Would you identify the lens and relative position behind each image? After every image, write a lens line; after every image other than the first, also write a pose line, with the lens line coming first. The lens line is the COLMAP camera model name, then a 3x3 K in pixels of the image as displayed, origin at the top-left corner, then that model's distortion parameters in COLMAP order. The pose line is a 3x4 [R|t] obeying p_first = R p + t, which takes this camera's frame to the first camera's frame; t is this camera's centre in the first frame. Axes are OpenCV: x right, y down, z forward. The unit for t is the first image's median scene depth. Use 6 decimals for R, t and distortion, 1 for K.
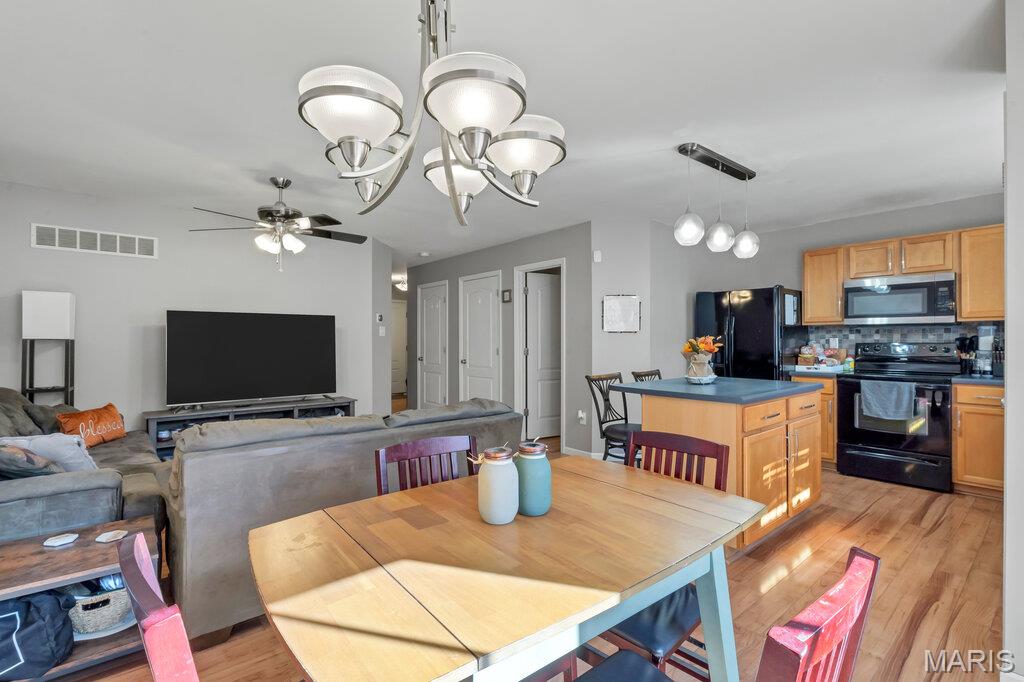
lens RADIAL K [[465.0, 0, 508.7], [0, 465.0, 341.0], [0, 0, 1]] dist [-0.000646, 0.000286]
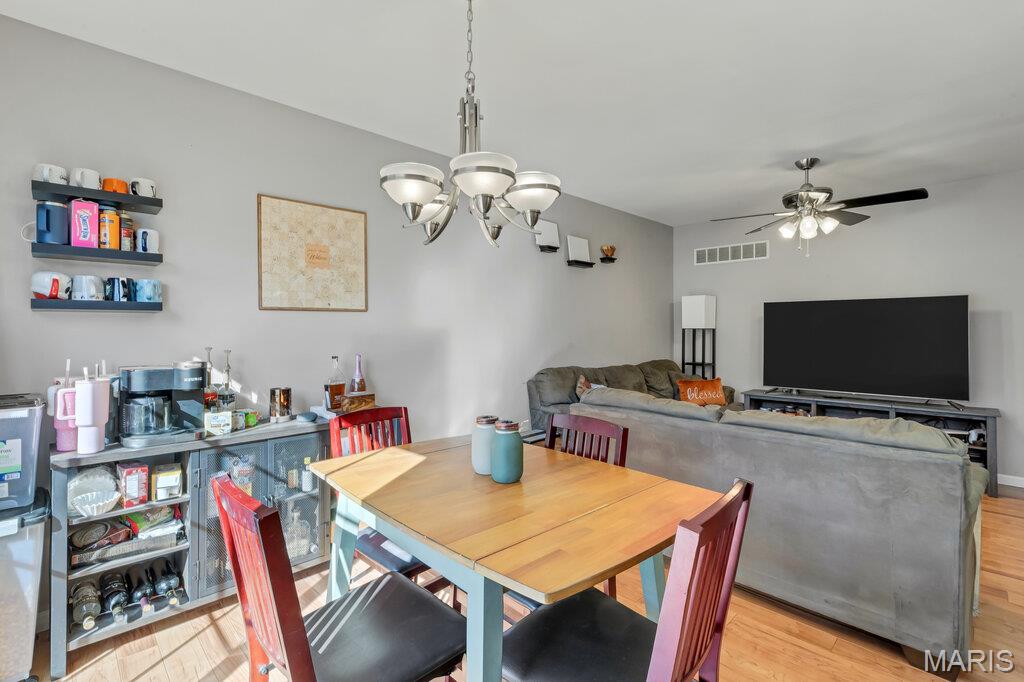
lens RADIAL K [[469.4, 0, 510.0], [0, 469.4, 327.4], [0, 0, 1]] dist [-0.003628, 0.000198]
pose [[0.080635, -0.005210, -0.996730, 0.351554], [0.002205, 0.999985, -0.005049, -0.001227], [0.996741, -0.001791, 0.080646, 0.265942]]
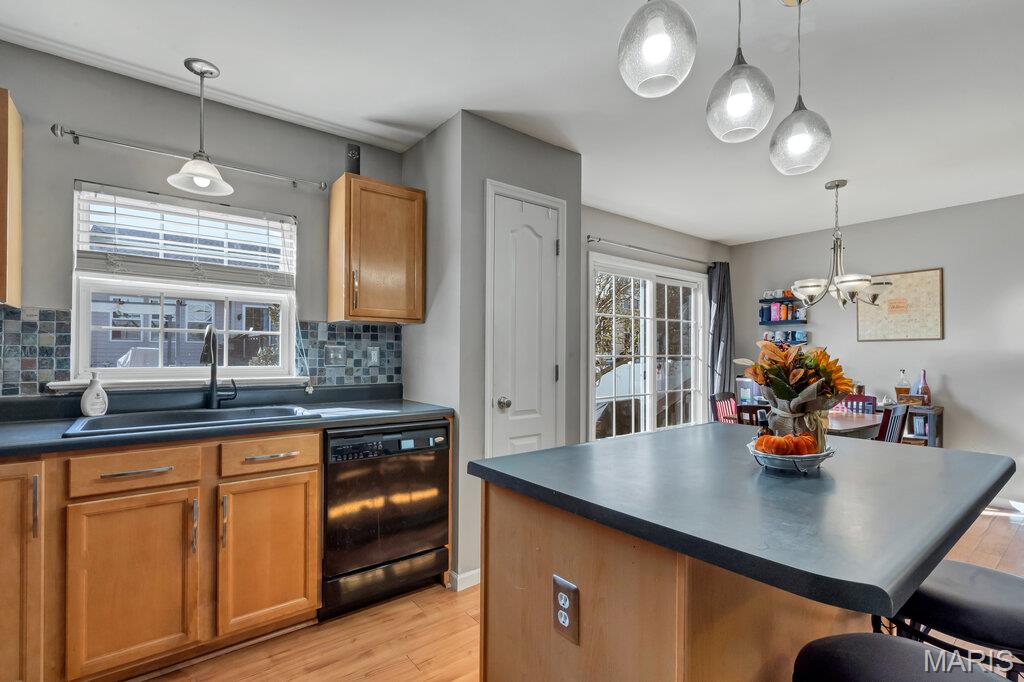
lens RADIAL K [[470.7, 0, 508.5], [0, 470.7, 348.3], [0, 0, 1]] dist [-0.003046, -0.000879]
pose [[-0.999429, -0.001943, 0.033732, 0.496849], [-0.002319, 0.999936, -0.011114, 0.001992], [-0.033709, -0.011186, -0.999369, 1.090878]]
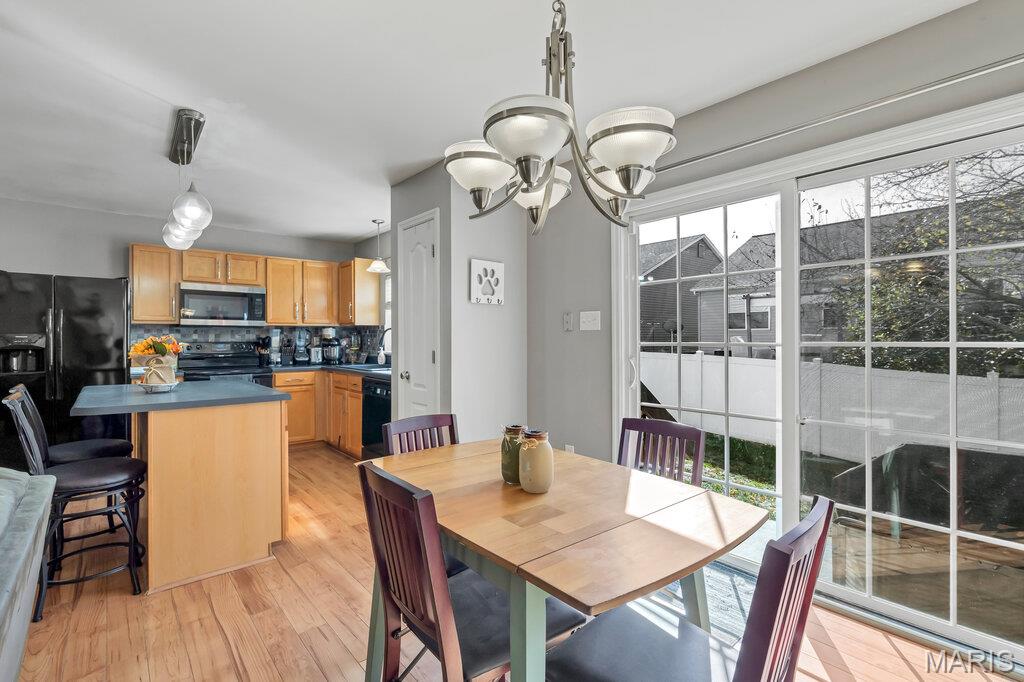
lens RADIAL K [[466.4, 0, 510.2], [0, 466.4, 341.5], [0, 0, 1]] dist [-0.004118, -0.000128]
pose [[-0.016338, -0.004521, 0.999856, -0.338007], [0.002999, 0.999985, 0.004570, -0.000145], [-0.999862, 0.003073, -0.016324, 0.303129]]
